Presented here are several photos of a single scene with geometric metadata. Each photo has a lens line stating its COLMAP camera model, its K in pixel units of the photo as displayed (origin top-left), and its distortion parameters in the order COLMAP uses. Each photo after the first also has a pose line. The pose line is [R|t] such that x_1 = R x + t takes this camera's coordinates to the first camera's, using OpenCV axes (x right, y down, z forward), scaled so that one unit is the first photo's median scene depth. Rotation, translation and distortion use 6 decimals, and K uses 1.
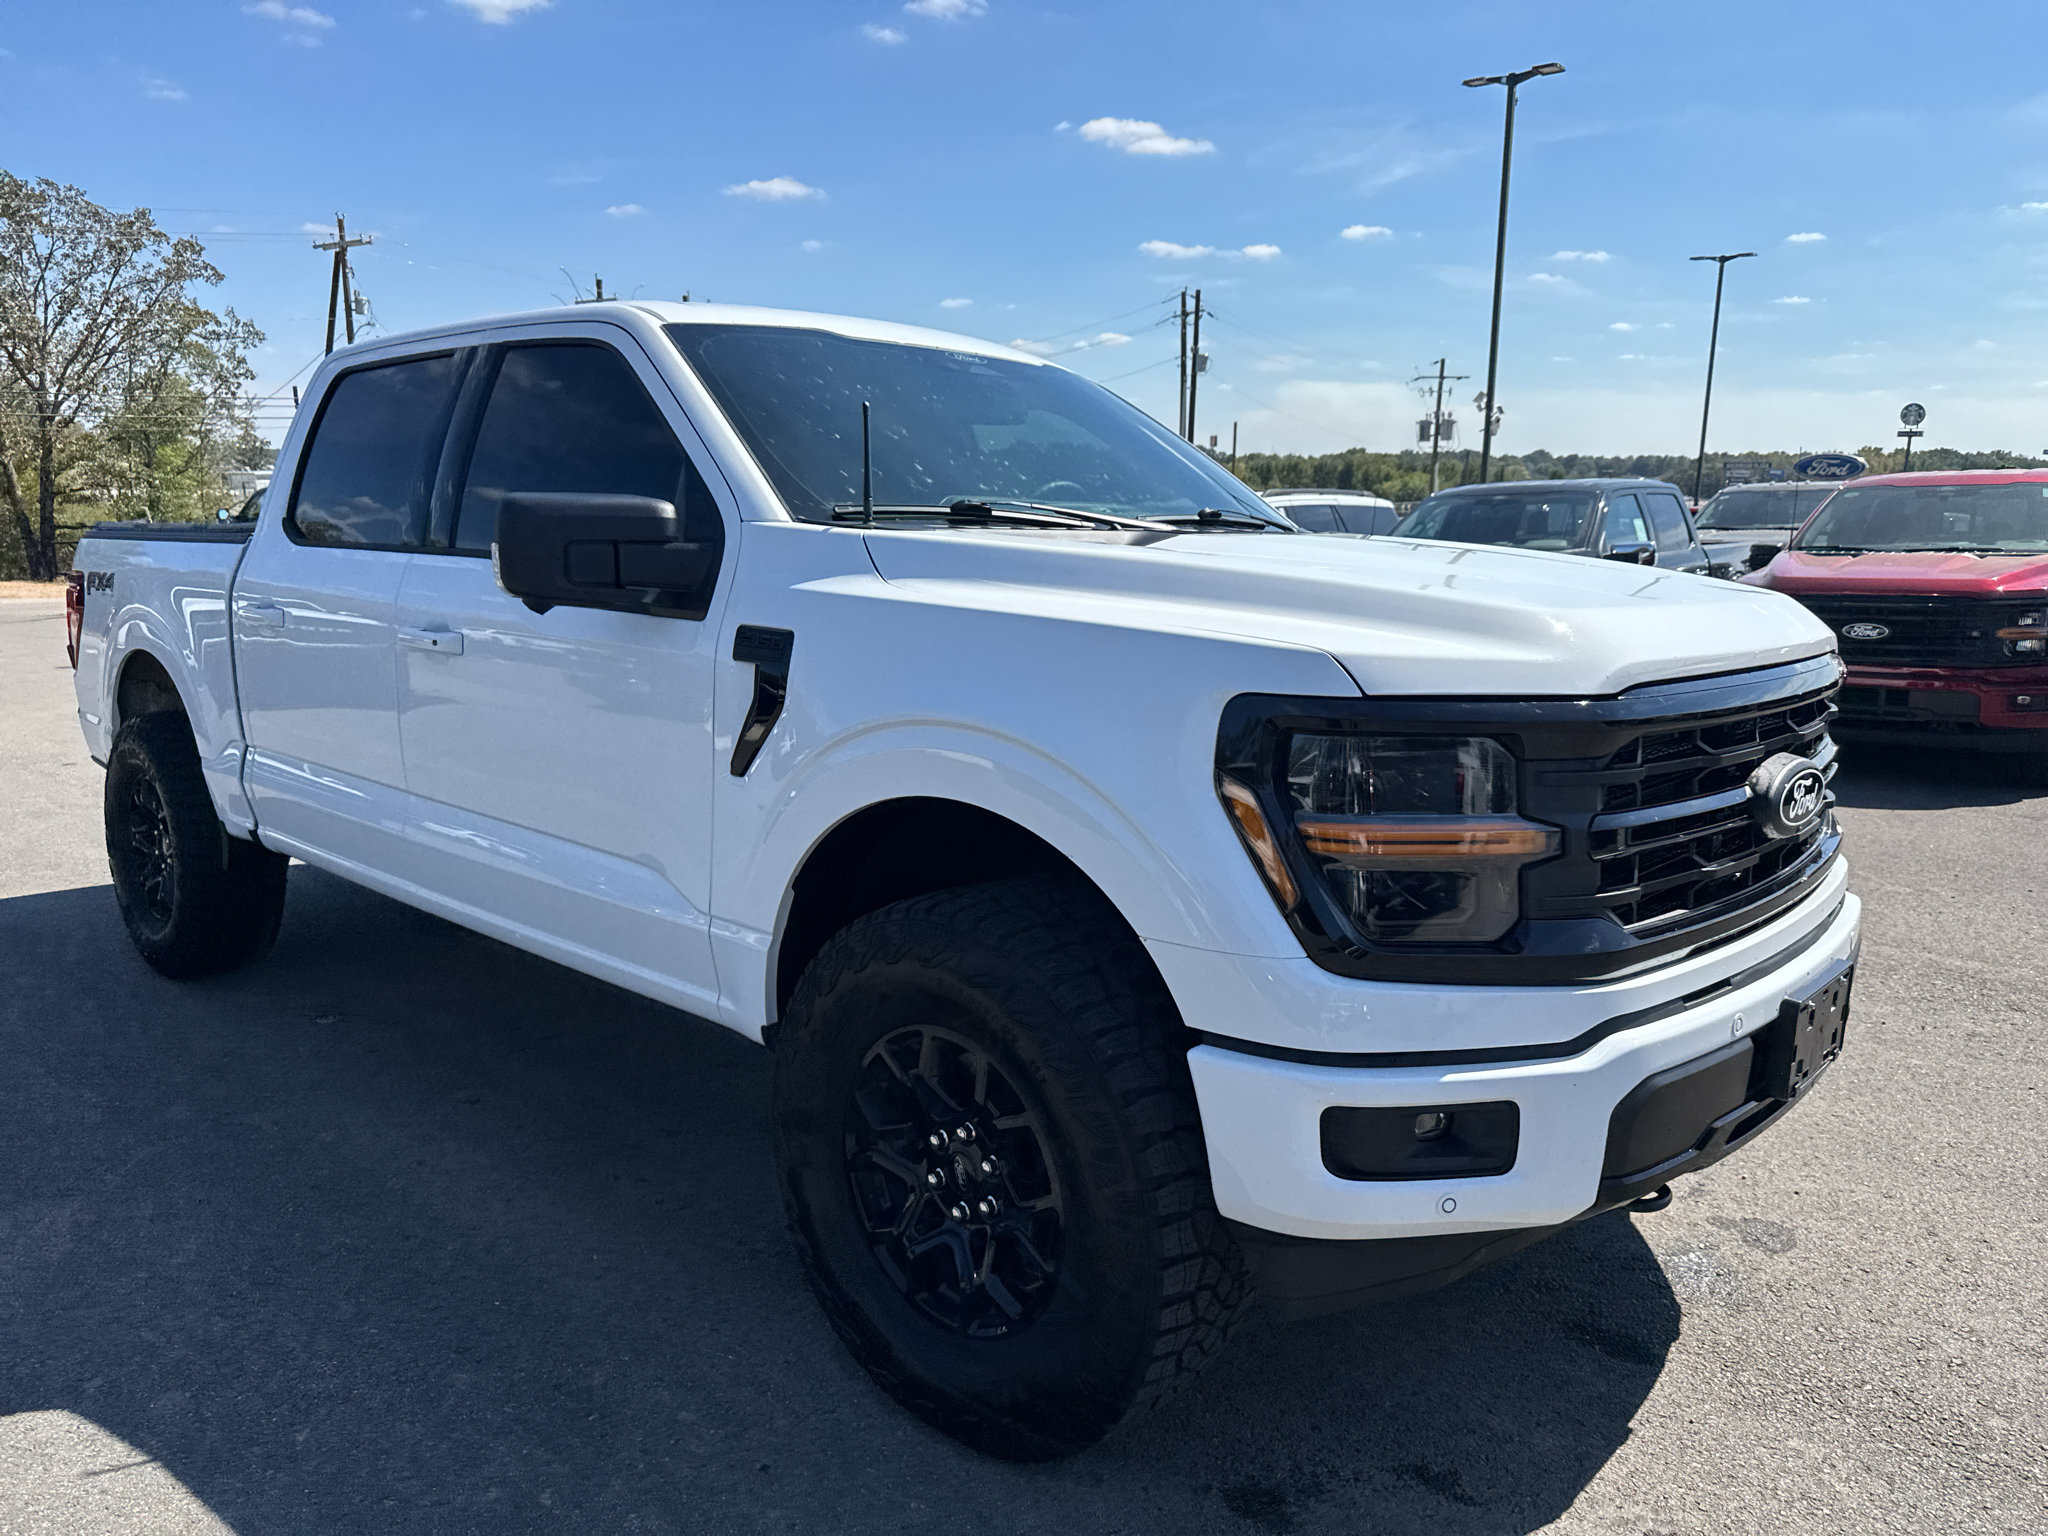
lens RADIAL K [[1468.3, 0, 1025.4], [0, 1468.3, 801.0], [0, 0, 1]] dist [0.006208, -0.006733]
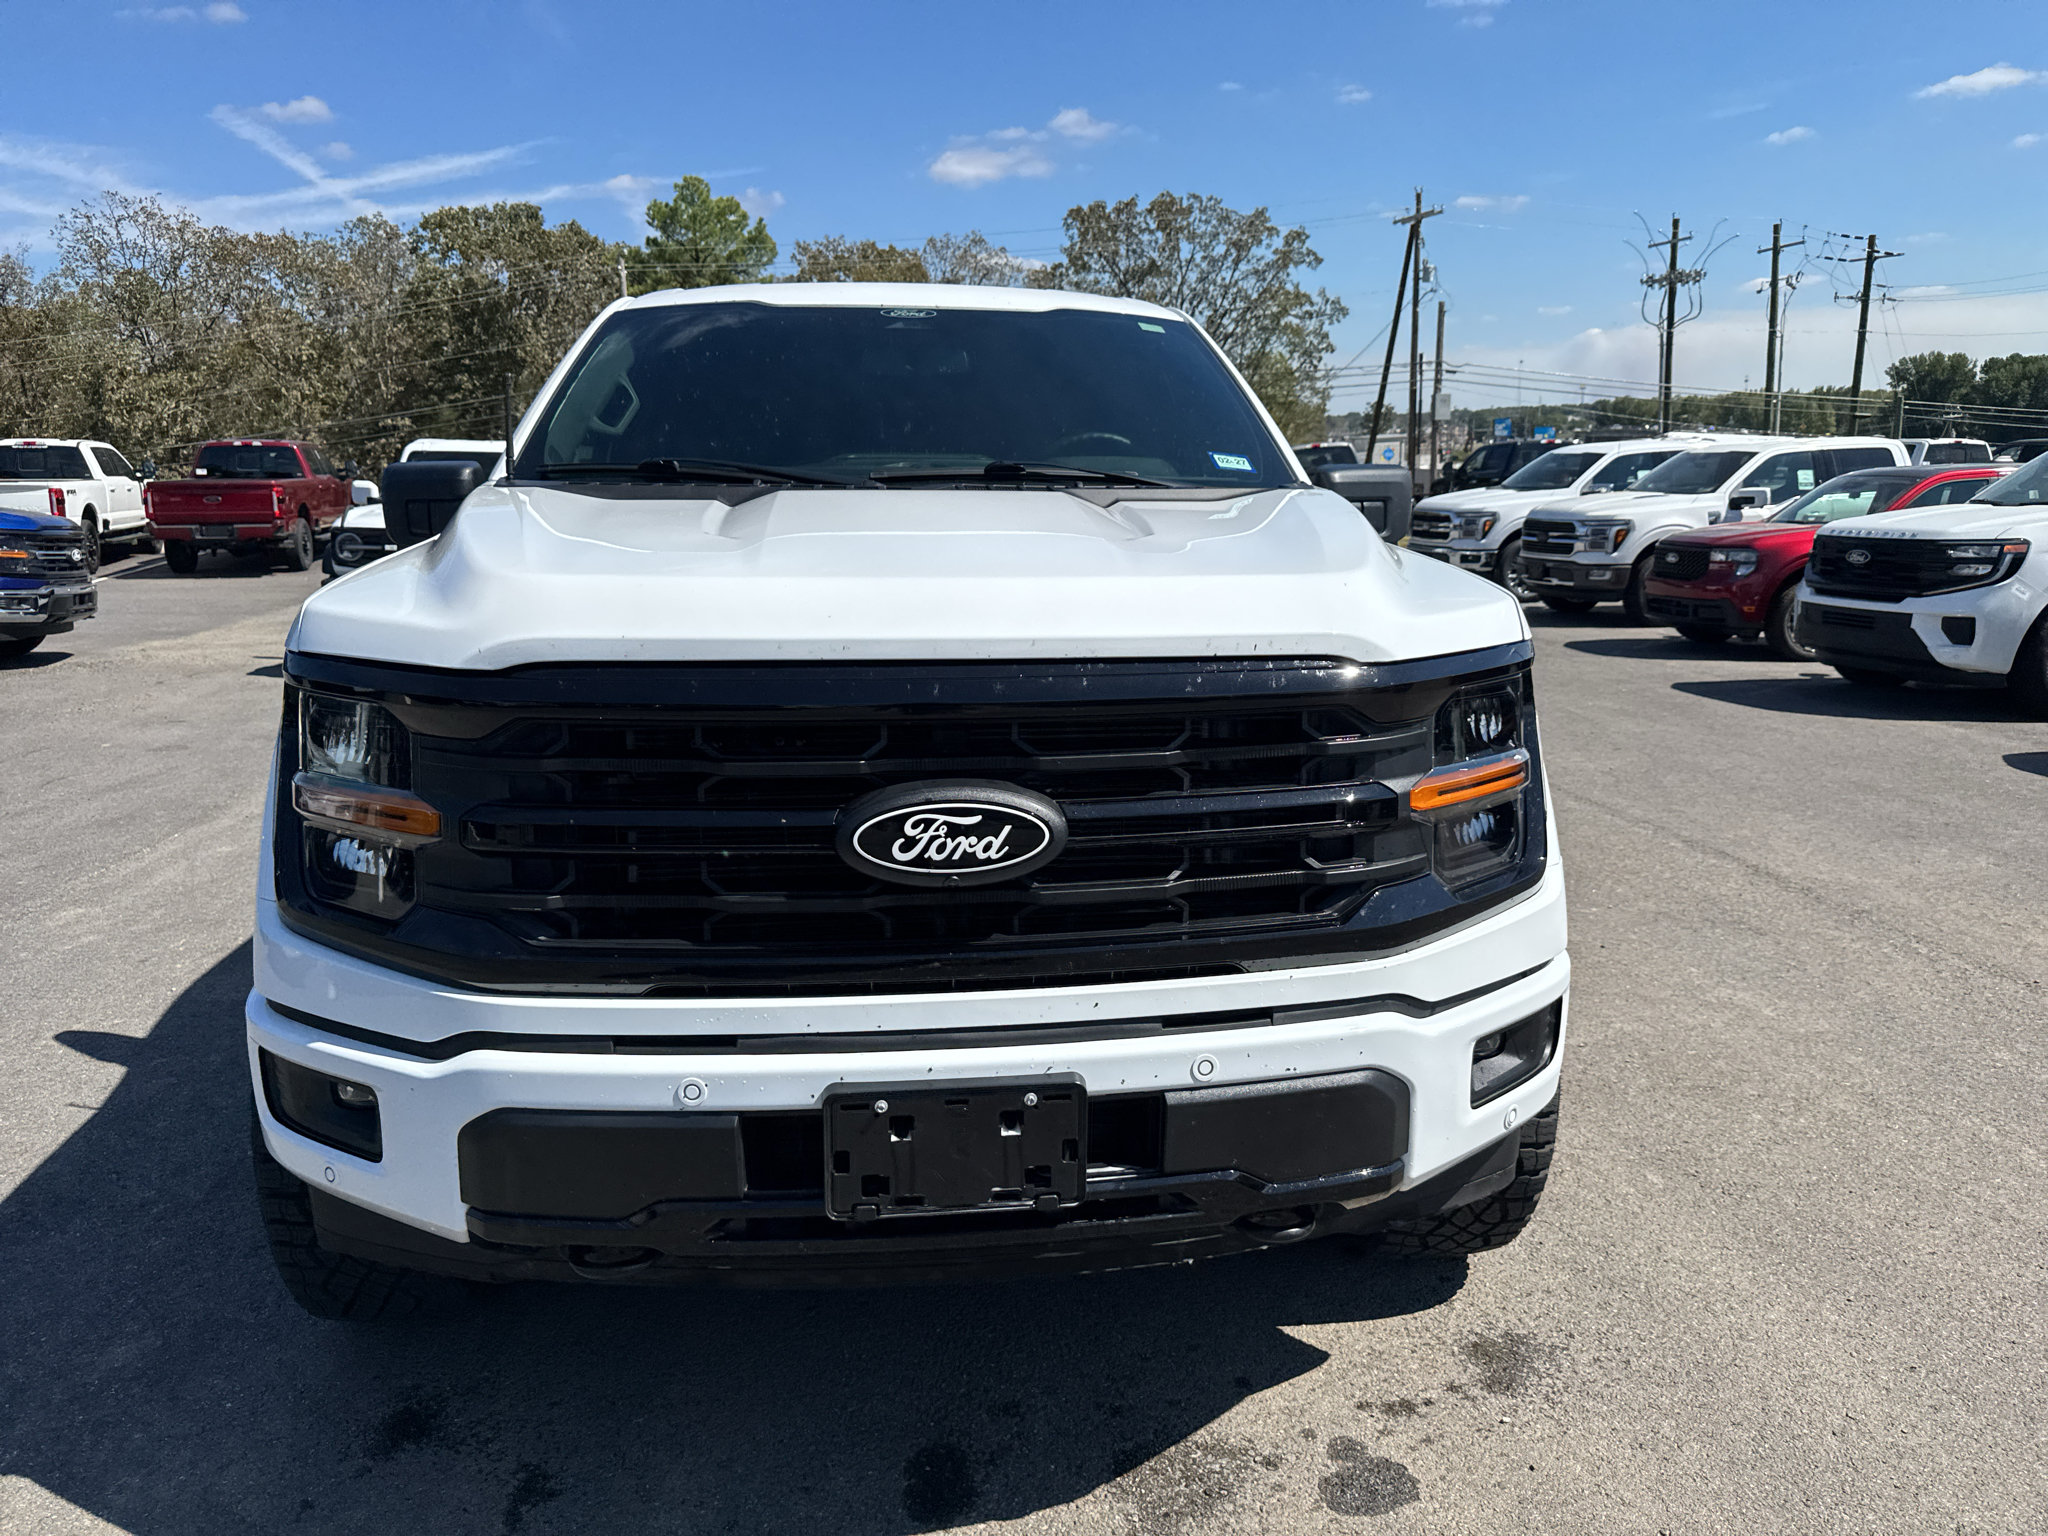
lens RADIAL K [[1464.0, 0, 1024.0], [0, 1464.0, 768.0], [0, 0, 1]] dist [0.054499, -0.049644]
pose [[0.757349, 0.112119, -0.643313, 0.104876], [-0.108092, 0.993084, 0.045826, -0.007675], [0.644002, 0.034830, 0.764231, 0.045328]]
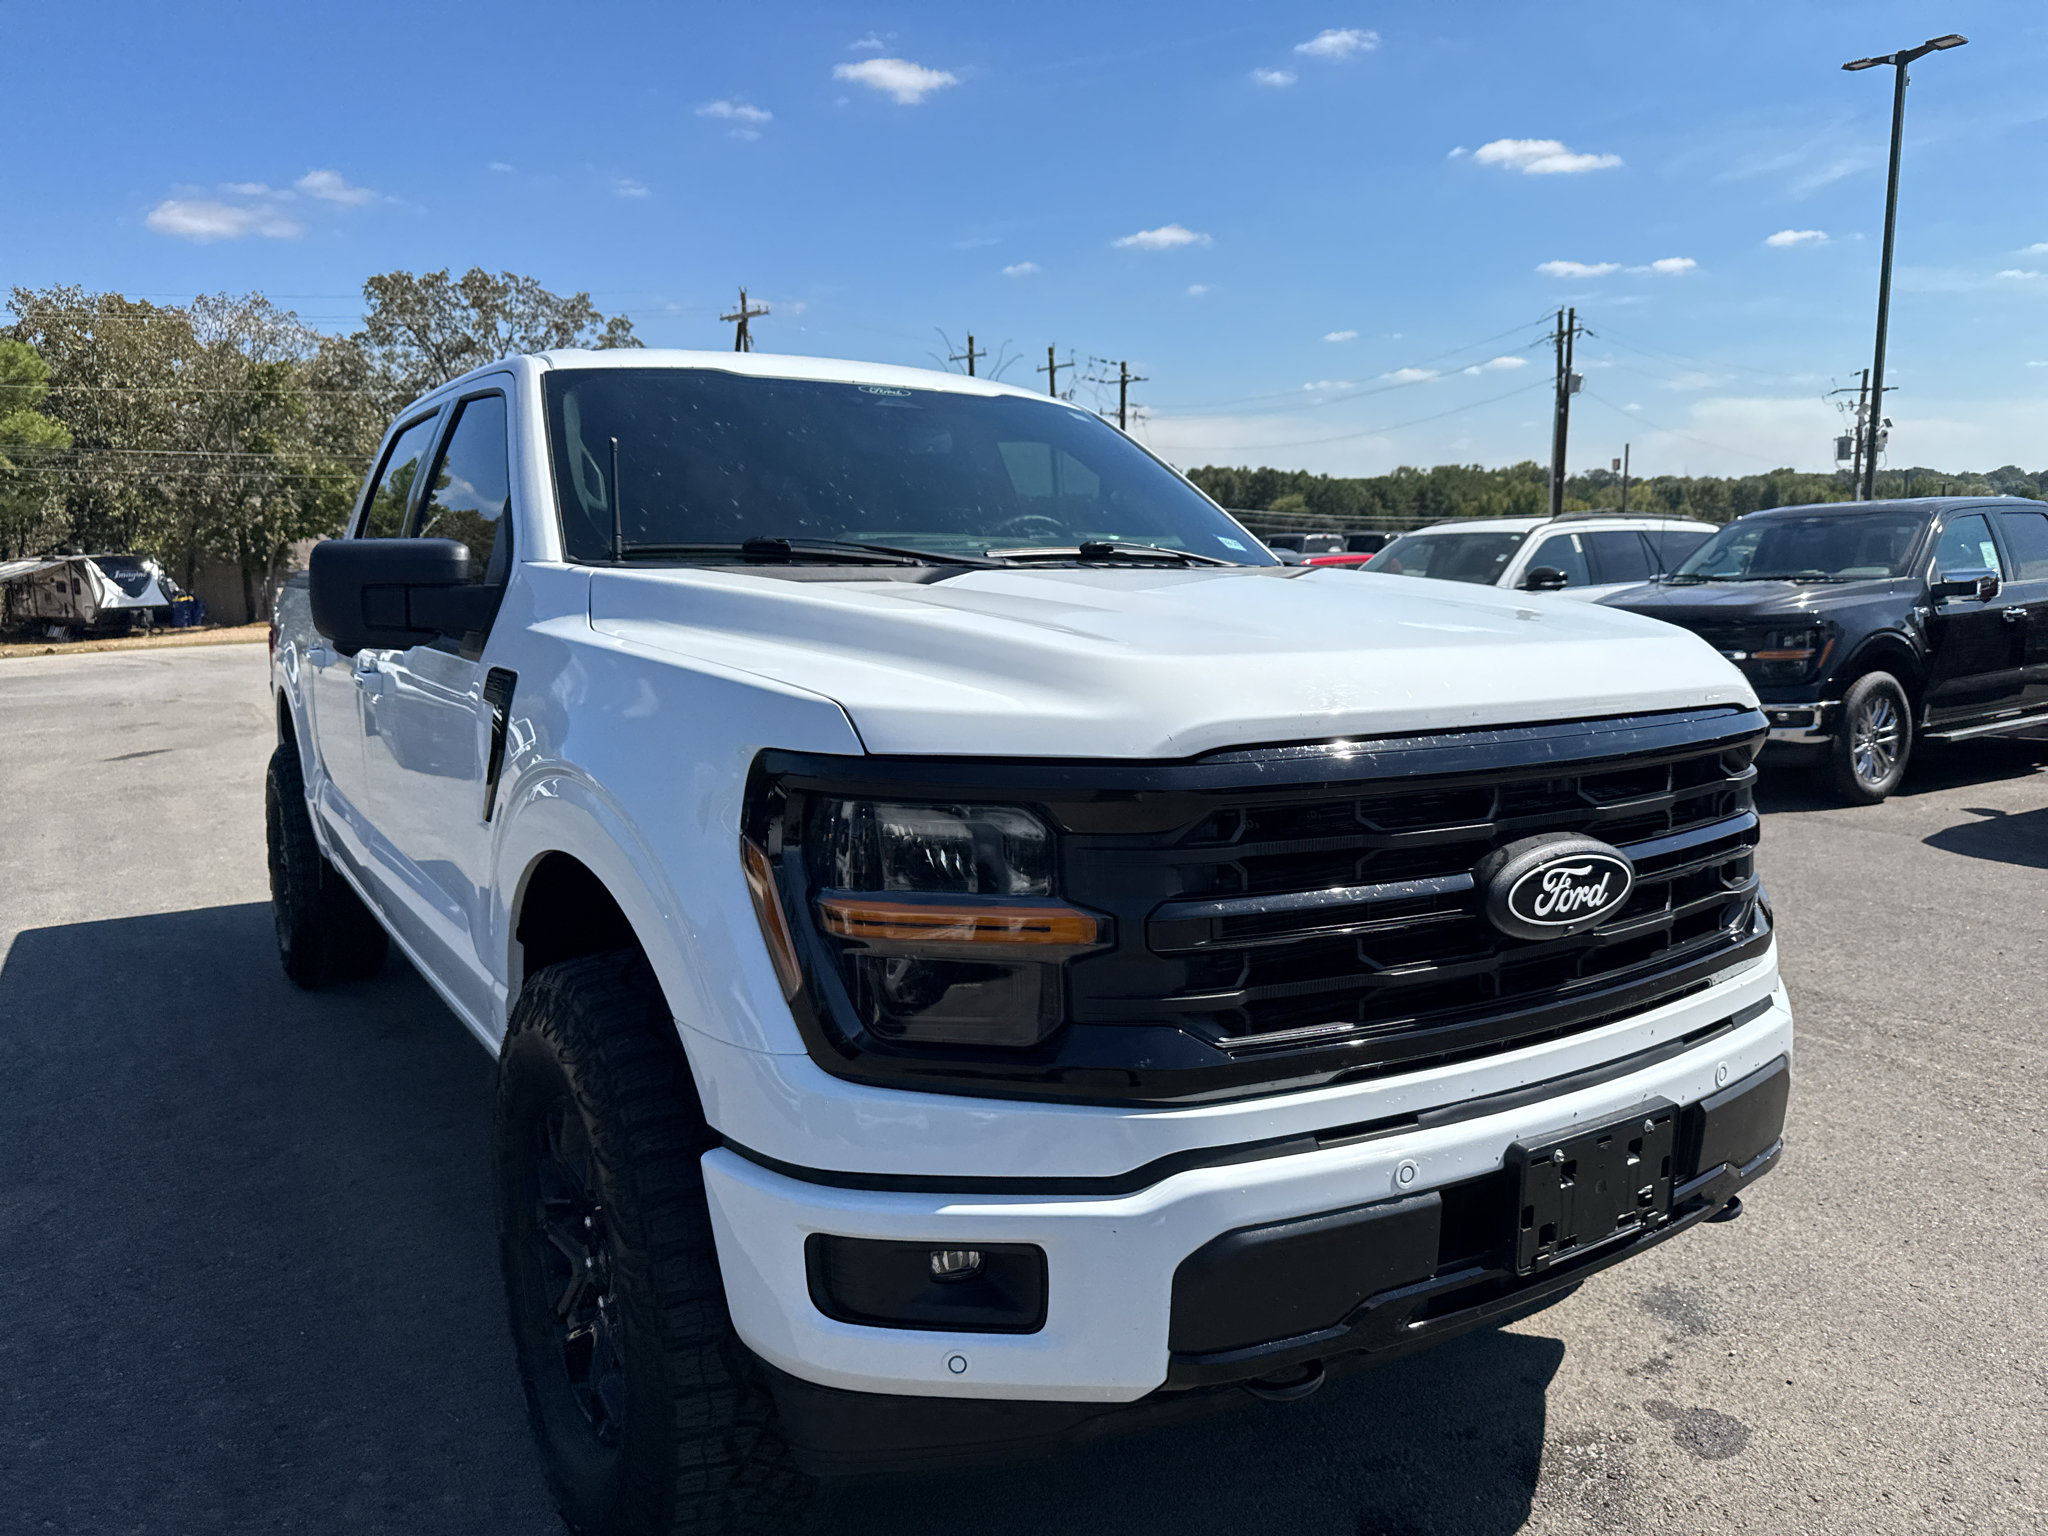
lens RADIAL K [[1463.1, 0, 1026.8], [0, 1463.1, 776.8], [0, 0, 1]] dist [0.041983, -0.054495]
pose [[0.967957, 0.021175, -0.250220, 0.046045], [-0.031384, 0.998827, -0.036881, -0.002545], [0.249146, 0.043552, 0.967486, 0.016222]]
